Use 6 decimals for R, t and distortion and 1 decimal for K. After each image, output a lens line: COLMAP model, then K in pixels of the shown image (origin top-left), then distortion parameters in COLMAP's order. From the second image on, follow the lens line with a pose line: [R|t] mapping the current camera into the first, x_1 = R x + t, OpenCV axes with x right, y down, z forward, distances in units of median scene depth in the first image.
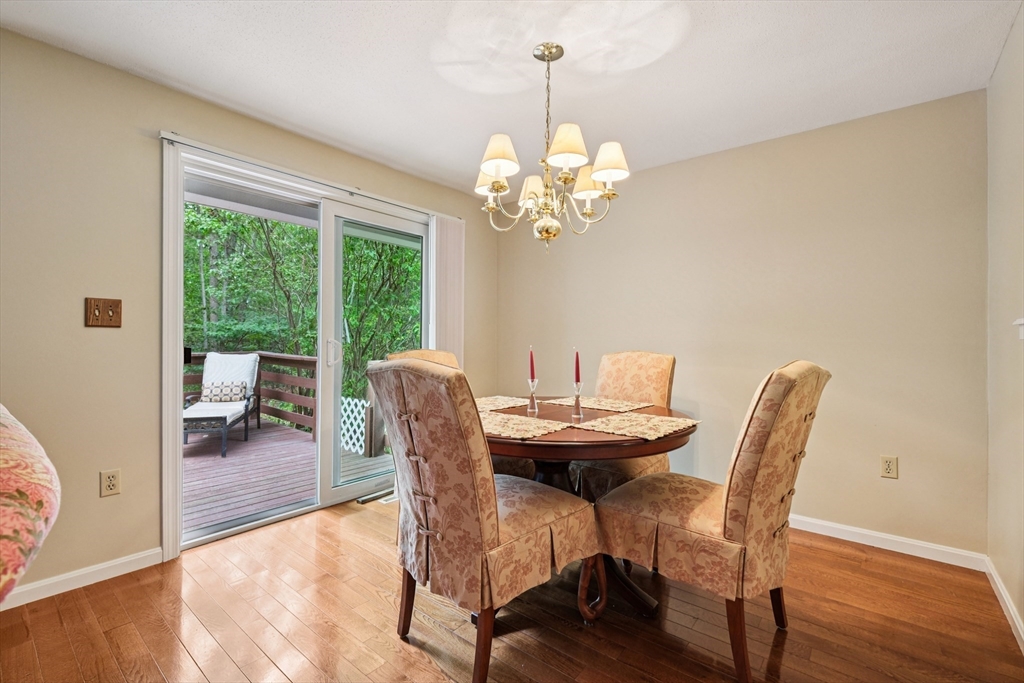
lens RADIAL K [[450.6, 0, 512.0], [0, 450.6, 341.5], [0, 0, 1]] dist [-0.001006, -0.000086]
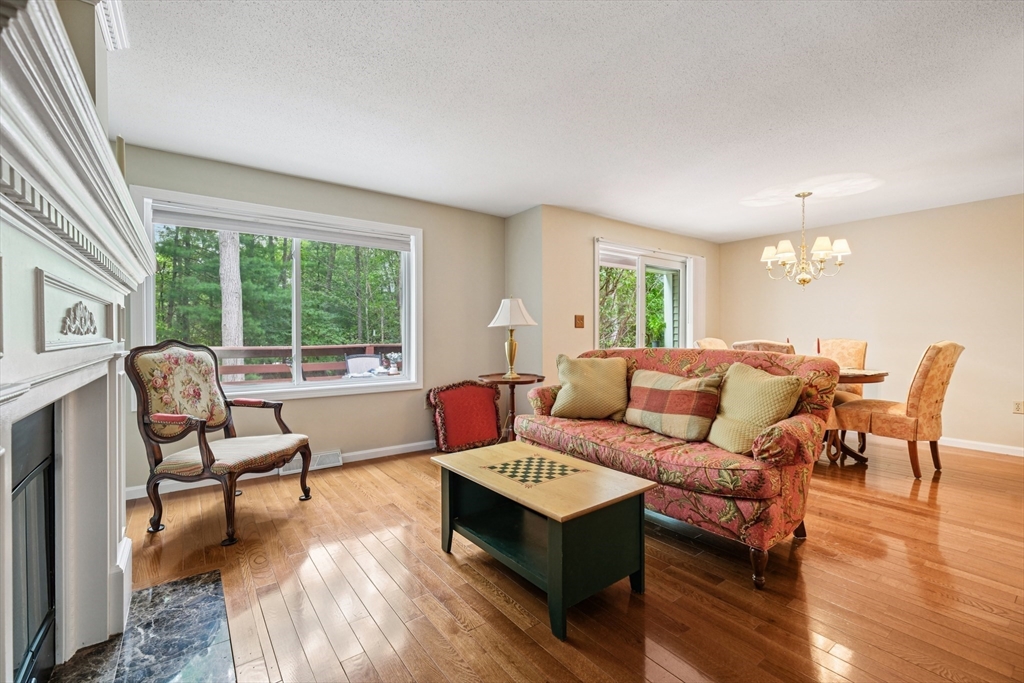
lens RADIAL K [[445.9, 0, 516.1], [0, 445.9, 335.6], [0, 0, 1]] dist [0.000792, 0.000302]
pose [[0.970227, -0.003800, -0.242168, -0.720993], [0.004311, 0.999989, 0.001581, 0.002789], [0.242160, -0.002578, 0.970233, -1.341713]]
